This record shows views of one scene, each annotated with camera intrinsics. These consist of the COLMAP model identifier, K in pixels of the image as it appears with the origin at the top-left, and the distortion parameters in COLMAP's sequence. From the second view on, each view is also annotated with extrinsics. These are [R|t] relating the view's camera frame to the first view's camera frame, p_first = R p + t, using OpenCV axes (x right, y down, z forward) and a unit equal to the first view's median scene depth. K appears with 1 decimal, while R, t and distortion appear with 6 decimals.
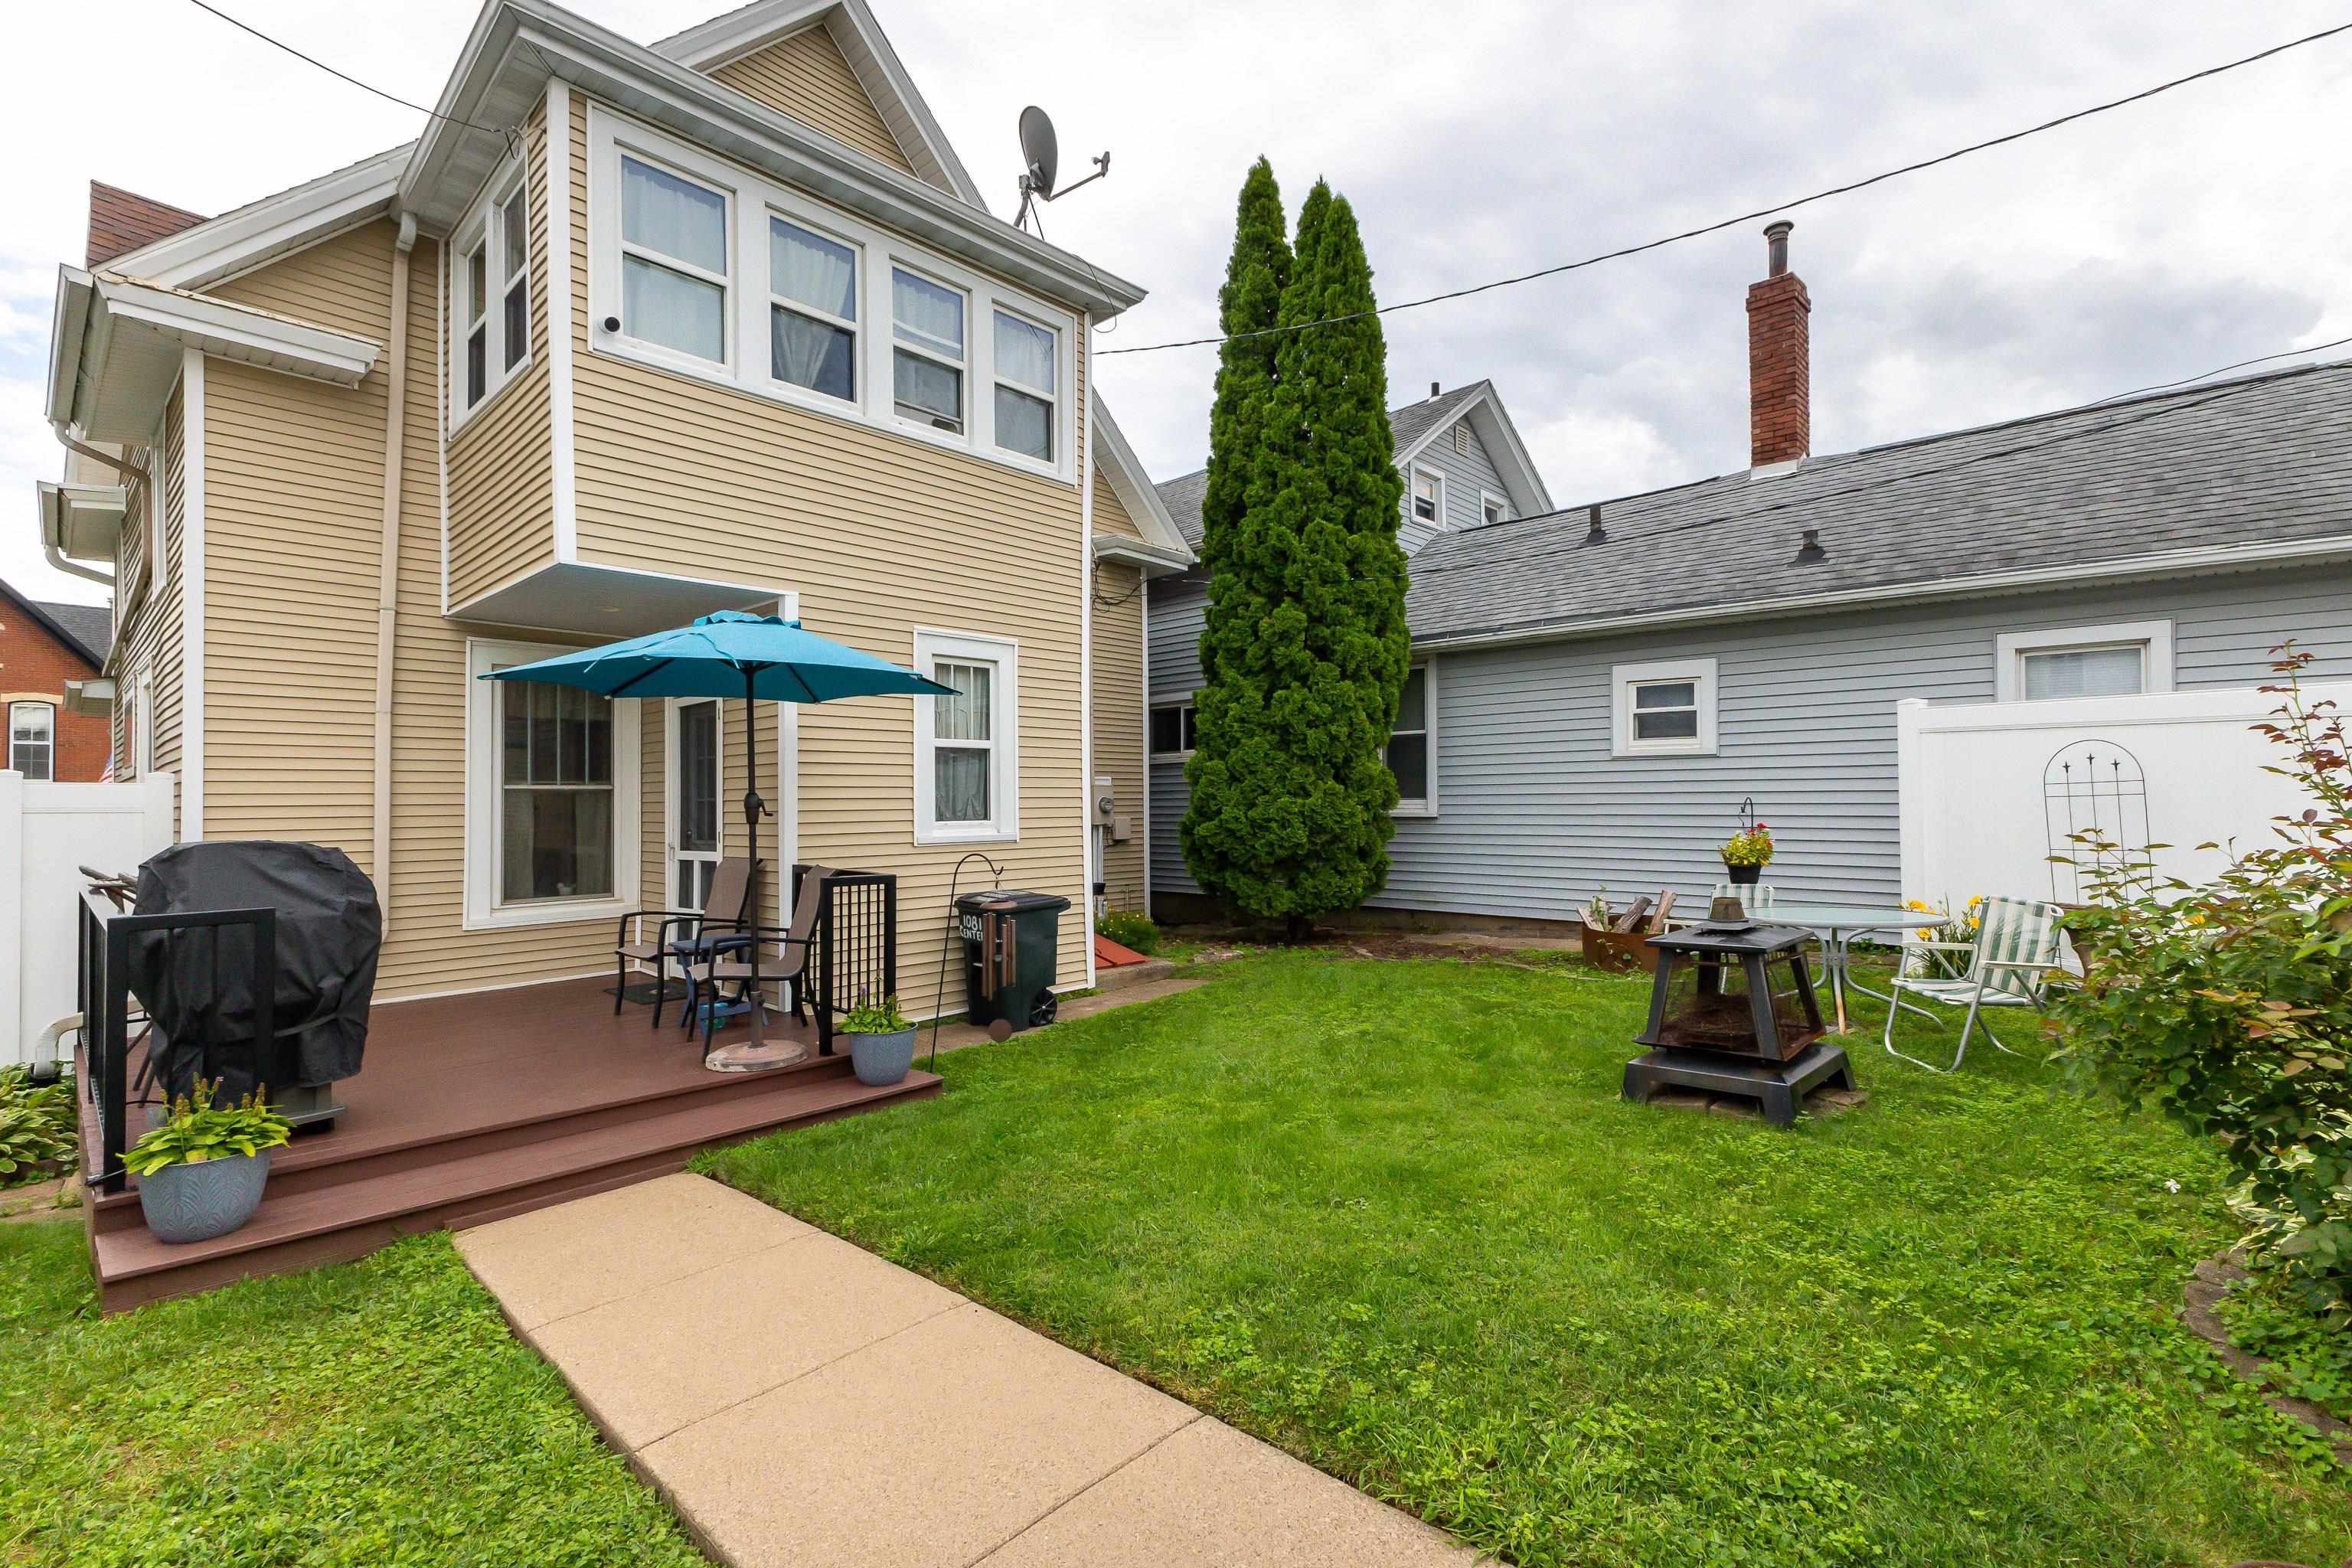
lens RADIAL K [[1037.5, 0, 1206.8], [0, 1037.5, 783.4], [0, 0, 1]] dist [0.006524, -0.001268]
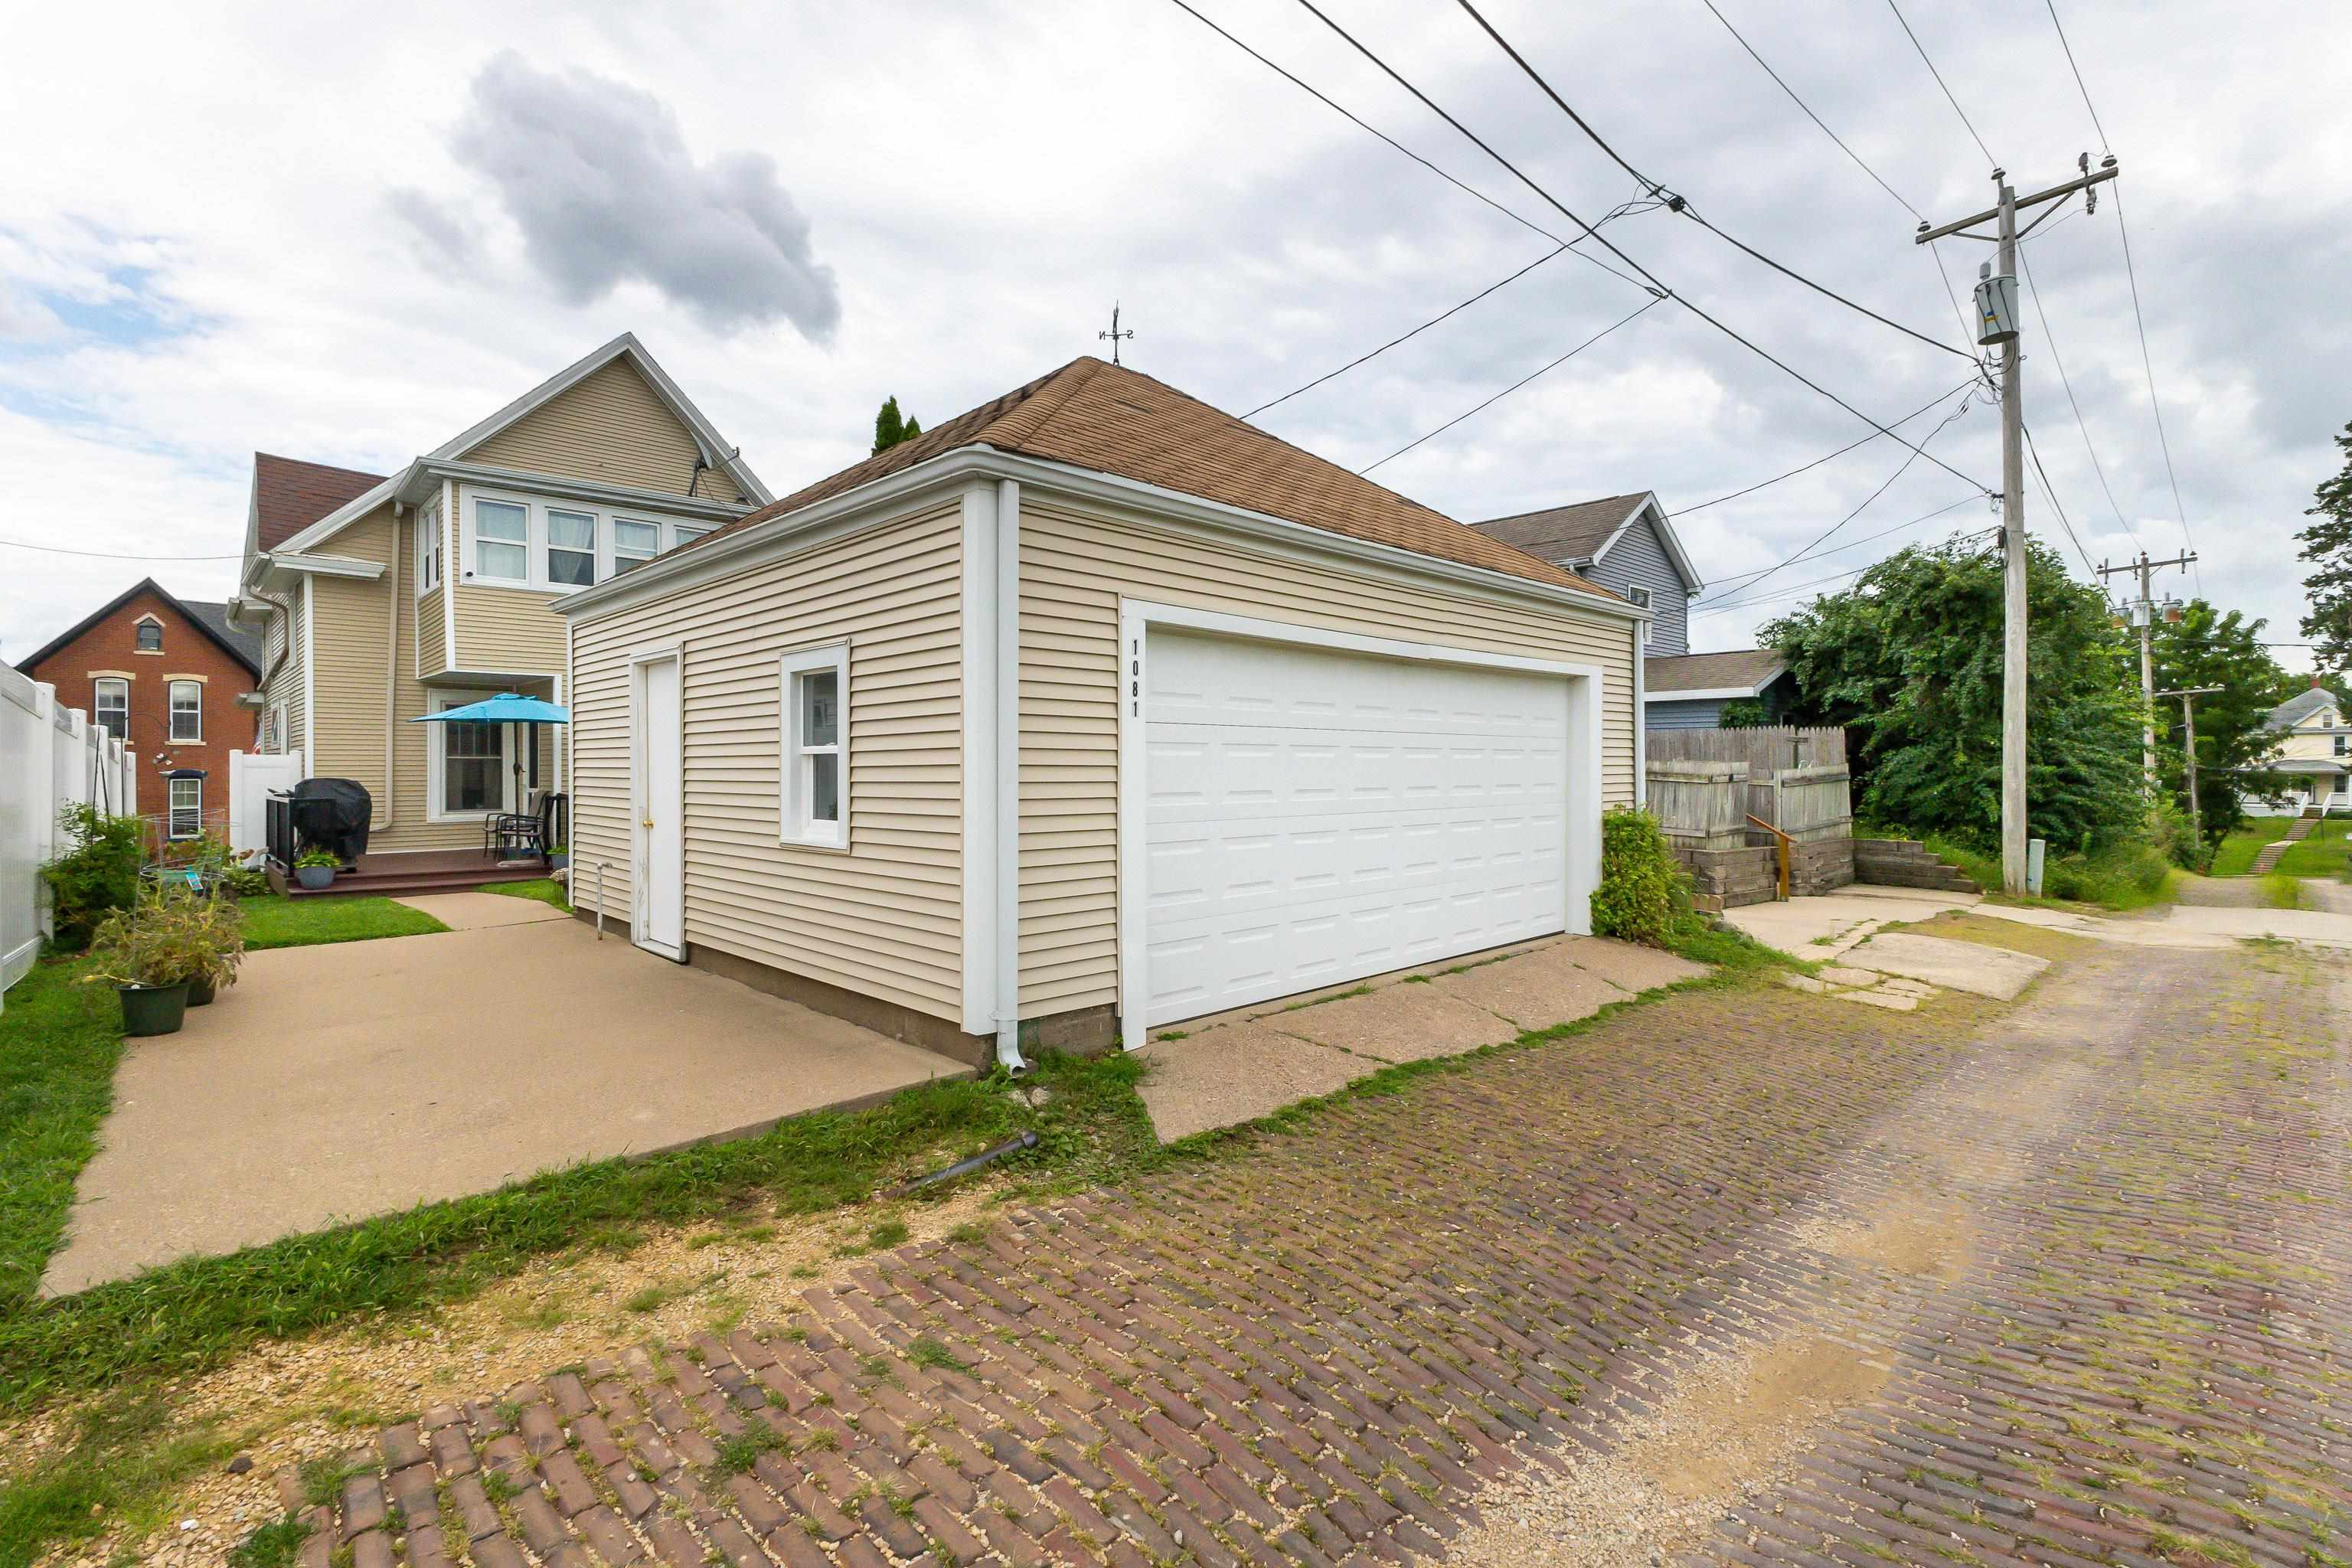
lens RADIAL K [[1037.5, 0, 1202.4], [0, 1037.5, 766.8], [0, 0, 1]] dist [0.006524, -0.001268]
pose [[0.998426, 0.014125, -0.054284, 0.965915], [-0.013116, 0.999735, 0.018904, -0.037032], [0.054537, -0.018162, 0.998347, -1.022391]]
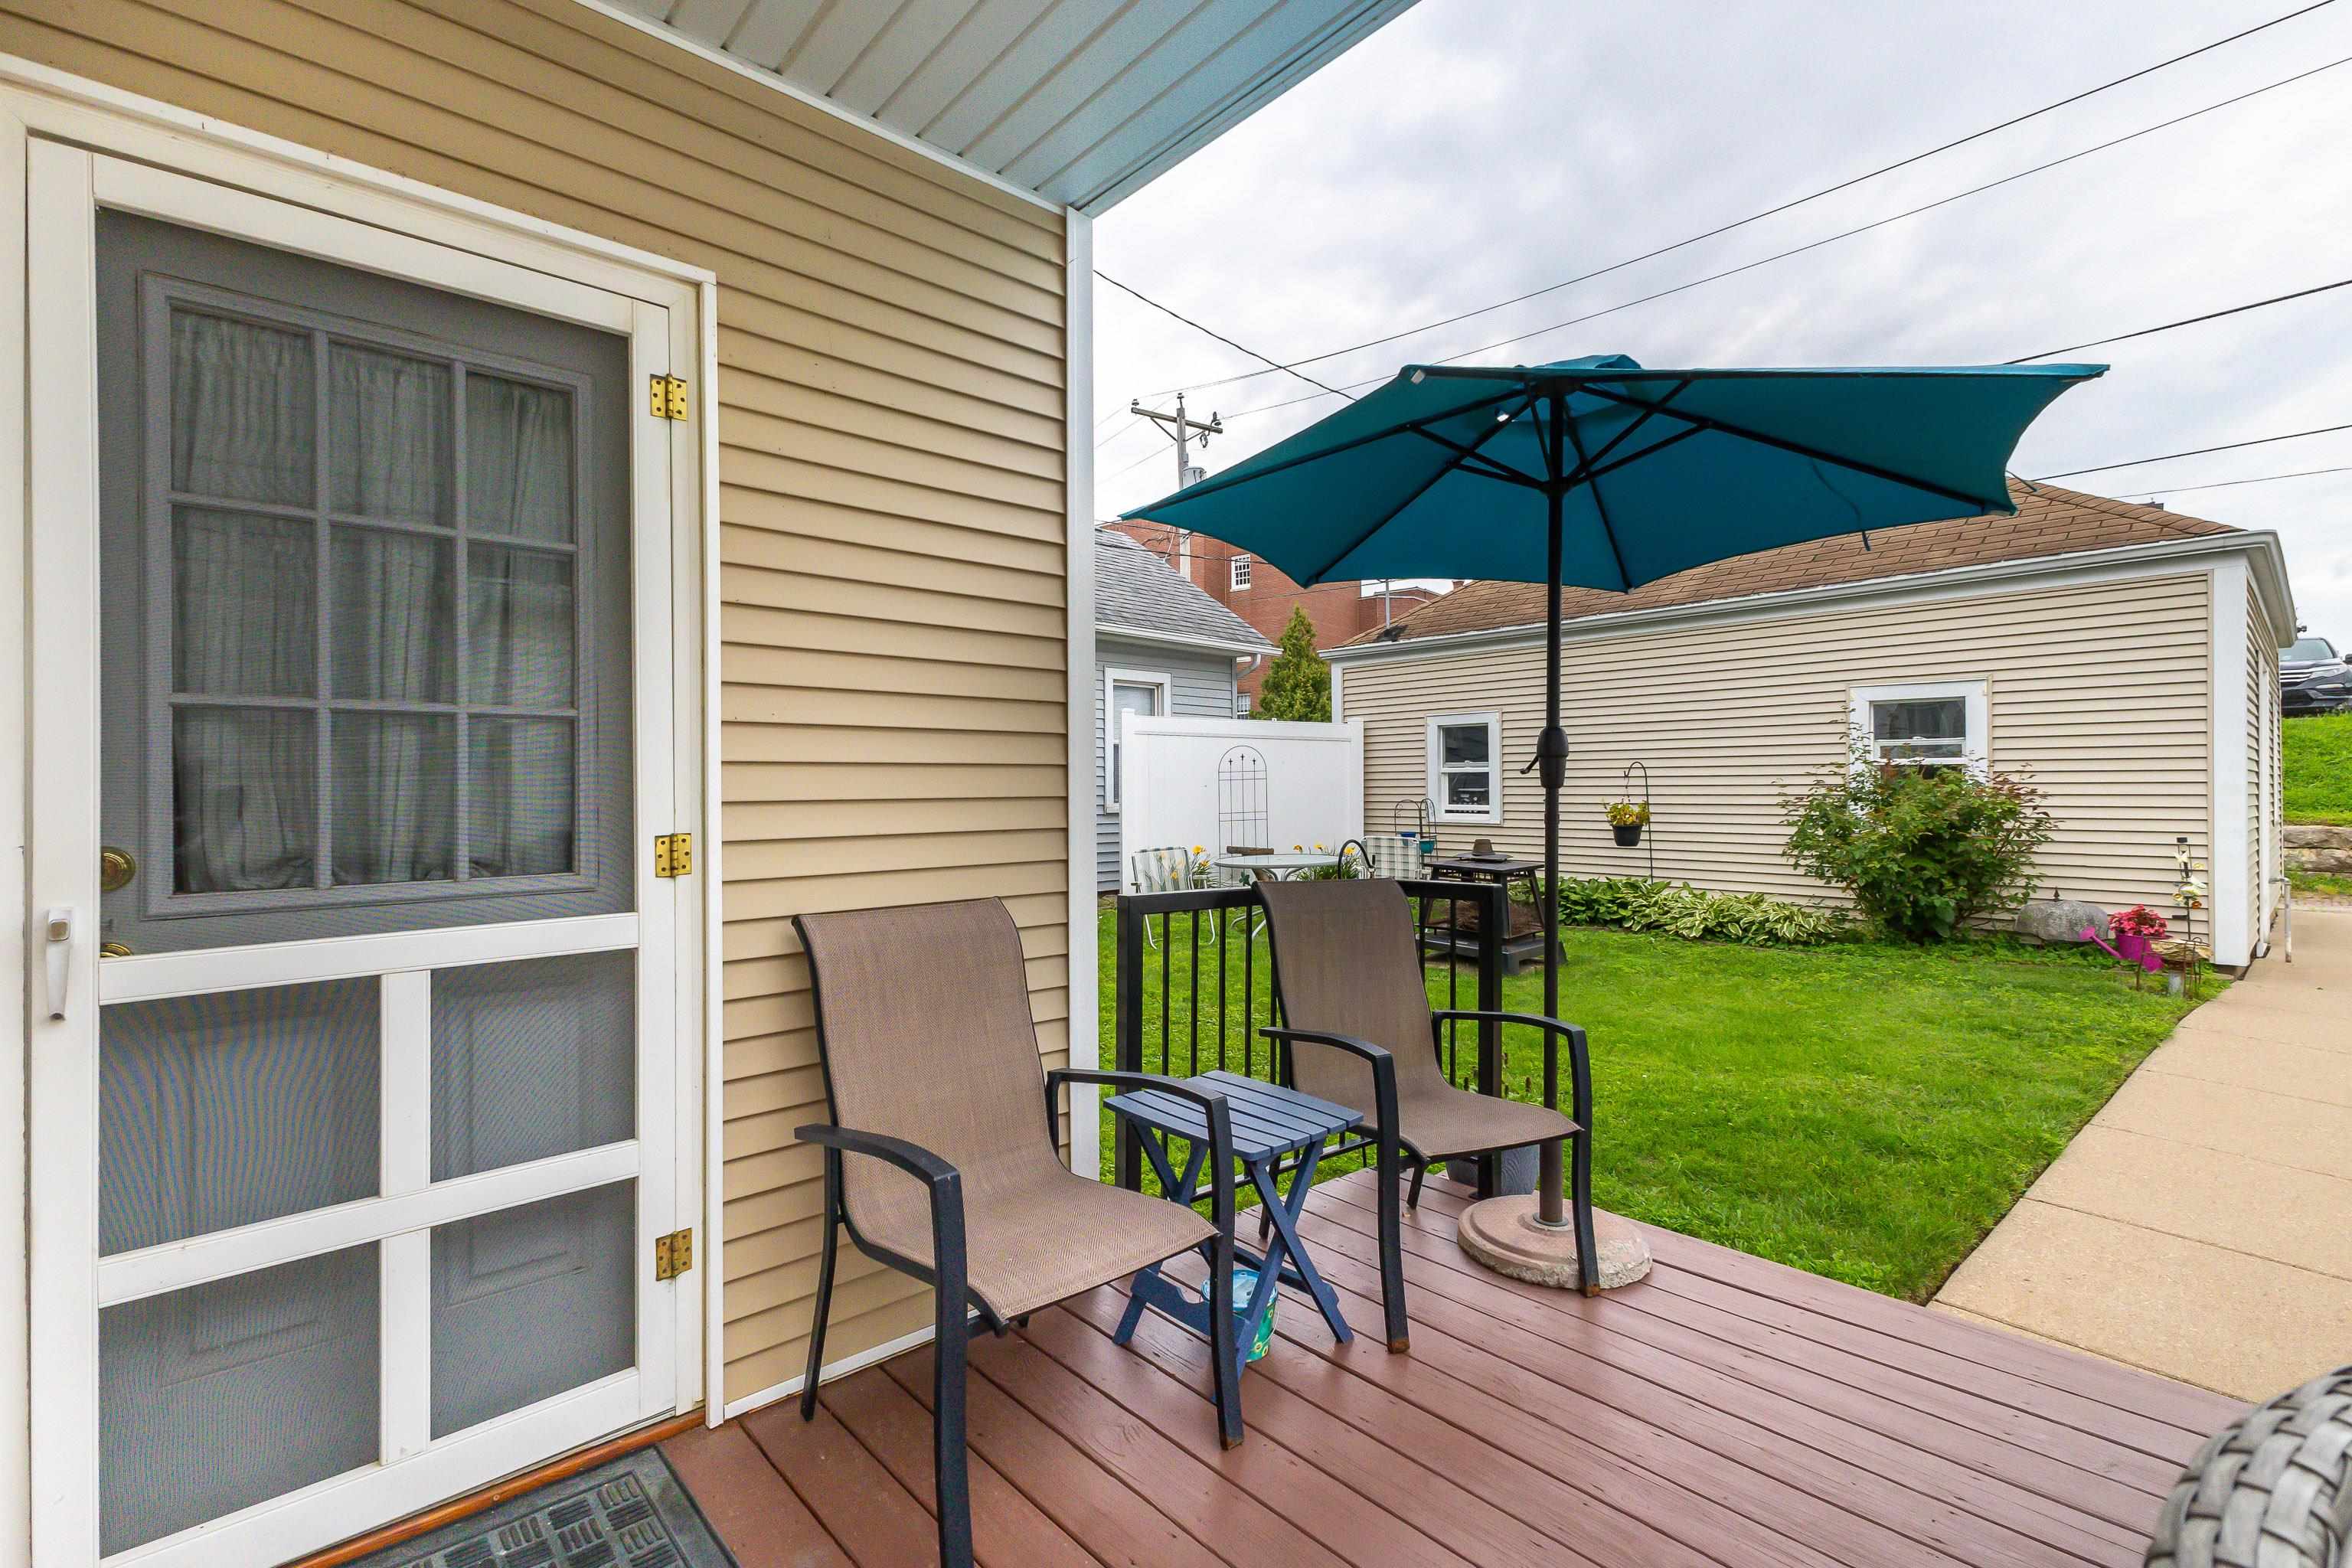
lens RADIAL K [[1037.5, 0, 1171.0], [0, 1037.5, 778.9], [0, 0, 1]] dist [0.006524, -0.001268]
pose [[0.132865, 0.015446, 0.991014, -0.699412], [-0.014791, 0.999798, -0.013600, 0.030841], [-0.991024, -0.012851, 0.133066, 0.805410]]
